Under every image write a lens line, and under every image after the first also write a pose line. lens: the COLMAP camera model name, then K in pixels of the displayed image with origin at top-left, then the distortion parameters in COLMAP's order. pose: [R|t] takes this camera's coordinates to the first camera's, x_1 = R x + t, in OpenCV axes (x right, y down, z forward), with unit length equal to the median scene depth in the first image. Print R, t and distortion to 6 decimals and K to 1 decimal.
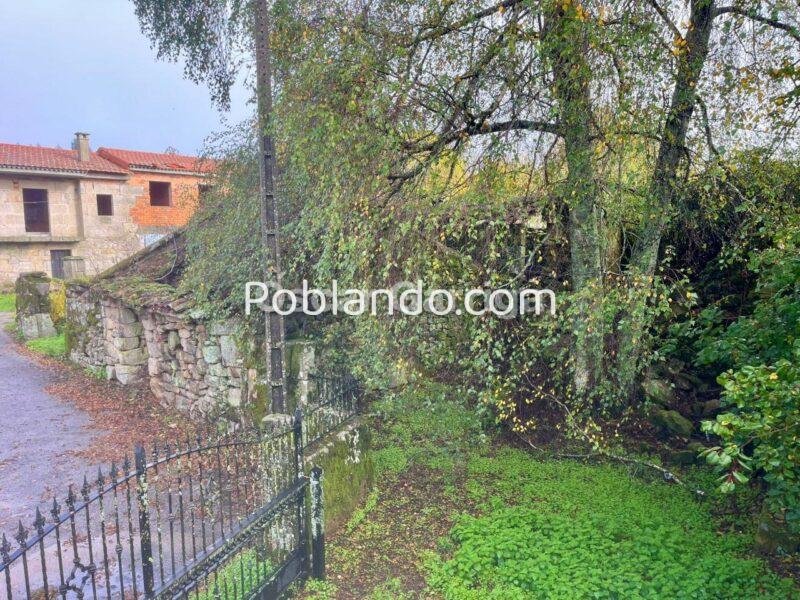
lens RADIAL K [[609.0, 0, 400.0], [0, 609.0, 300.0], [0, 0, 1]] dist [0.053196, -0.090523]
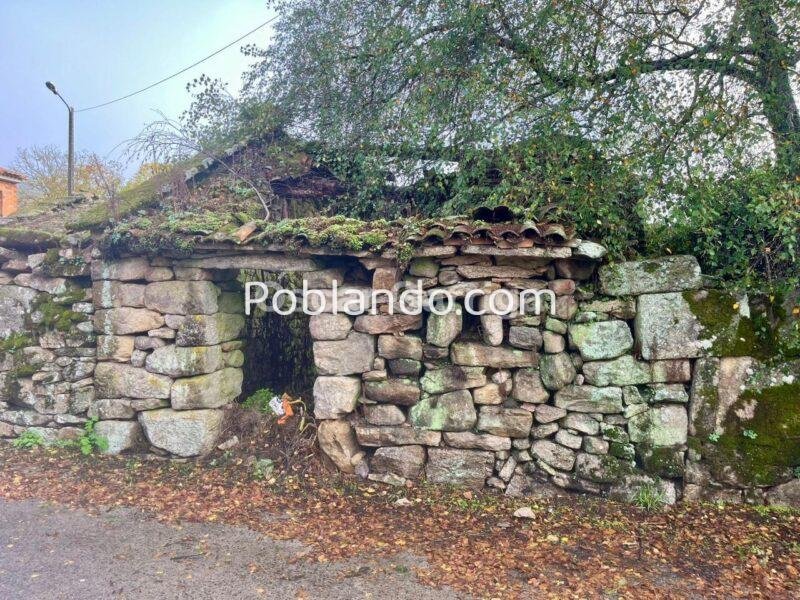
lens RADIAL K [[609.0, 0, 400.0], [0, 609.0, 300.0], [0, 0, 1]] dist [0.053196, -0.090523]
pose [[0.877056, -0.017669, 0.480062, -0.664054], [0.055453, 0.996367, -0.064639, 0.080715], [-0.477176, 0.083313, 0.874850, 0.669513]]
